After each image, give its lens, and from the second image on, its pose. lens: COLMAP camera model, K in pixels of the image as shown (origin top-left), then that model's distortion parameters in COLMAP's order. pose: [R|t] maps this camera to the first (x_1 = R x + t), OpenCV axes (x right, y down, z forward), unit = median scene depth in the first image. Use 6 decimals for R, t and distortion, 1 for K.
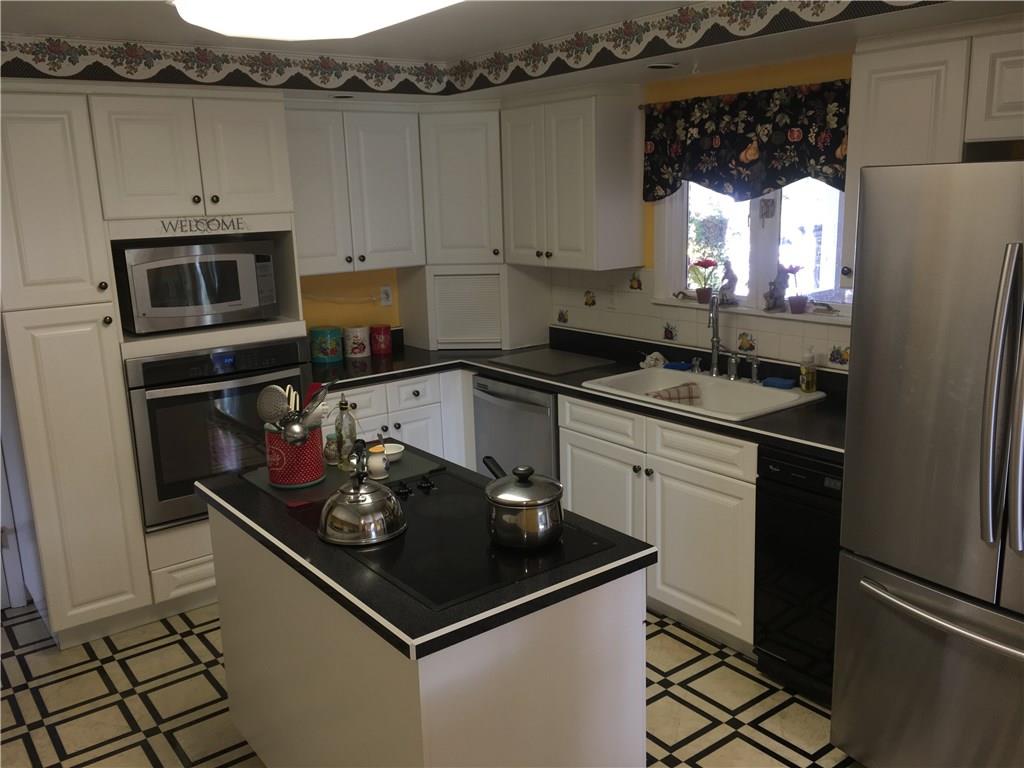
lens RADIAL K [[881.8, 0, 517.7], [0, 881.8, 380.9], [0, 0, 1]] dist [0.081147, -0.087301]
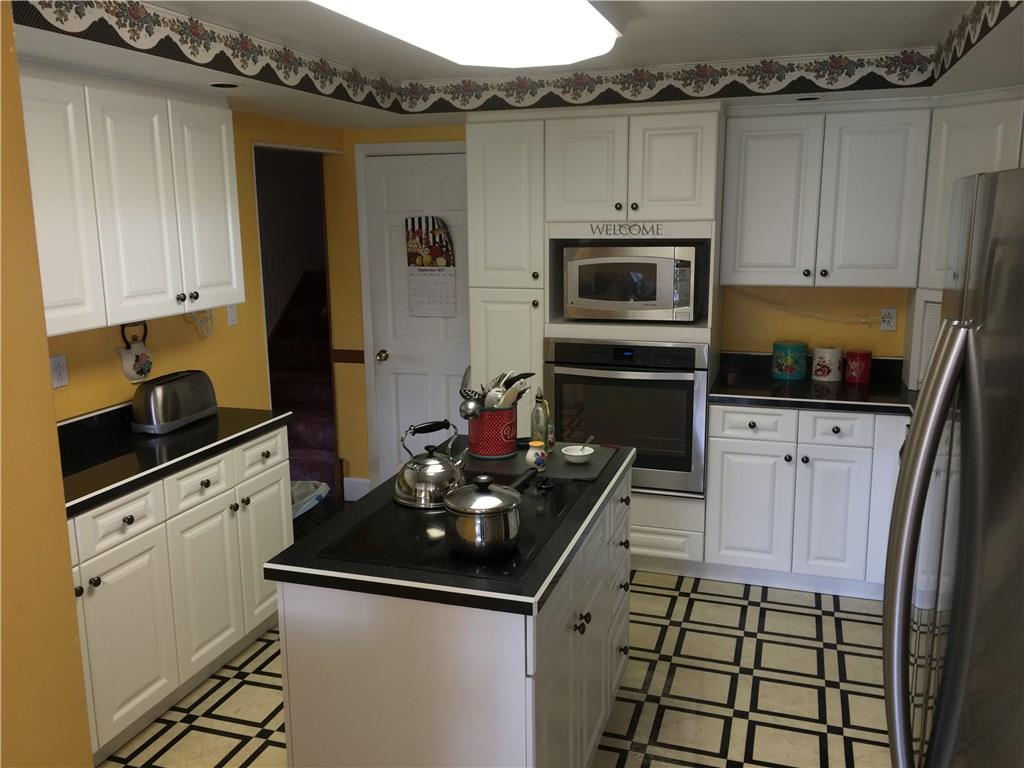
lens RADIAL K [[881.8, 0, 506.1], [0, 881.8, 379.4], [0, 0, 1]] dist [0.081147, -0.087301]
pose [[0.561738, 0.181222, -0.807223, 0.488267], [-0.187657, 0.978193, 0.089016, -0.062557], [0.805752, 0.101477, 0.583495, 0.256687]]
